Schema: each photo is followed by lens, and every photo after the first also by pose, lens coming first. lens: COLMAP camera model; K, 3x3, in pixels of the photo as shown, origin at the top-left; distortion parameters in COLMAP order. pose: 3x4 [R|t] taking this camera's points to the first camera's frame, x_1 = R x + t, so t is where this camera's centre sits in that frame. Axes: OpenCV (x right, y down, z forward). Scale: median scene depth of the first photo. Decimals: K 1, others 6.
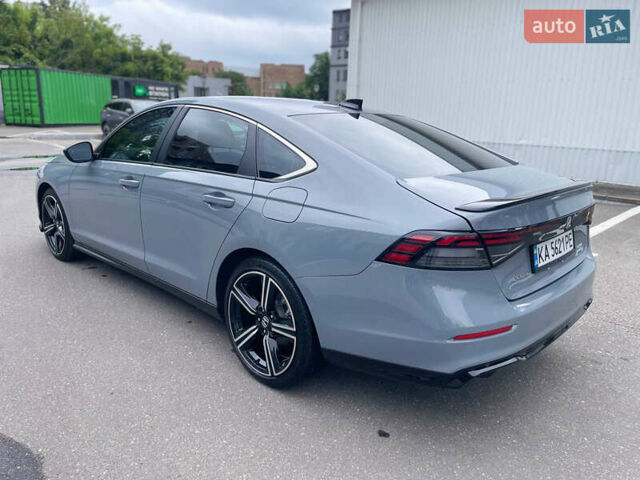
lens RADIAL K [[486.9, 0, 317.6], [0, 486.9, 239.3], [0, 0, 1]] dist [0.072438, -0.077321]
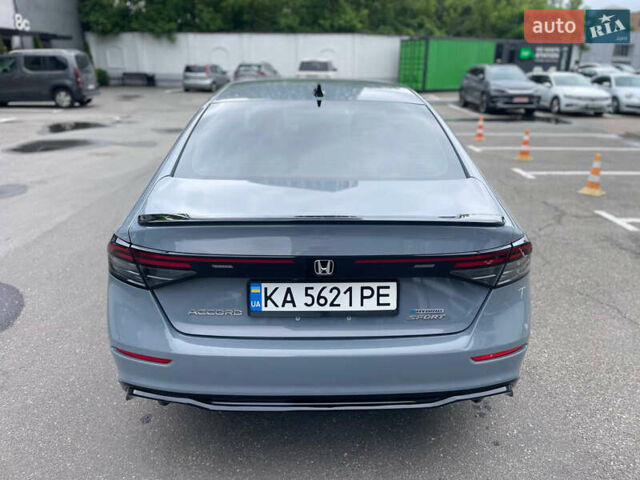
lens RADIAL K [[486.9, 0, 324.9], [0, 486.9, 235.7], [0, 0, 1]] dist [0.072438, -0.077321]
pose [[0.713811, 0.207186, -0.668990, 0.096390], [-0.163677, 0.978137, 0.128285, -0.016997], [0.680943, 0.017927, 0.732117, 0.045691]]
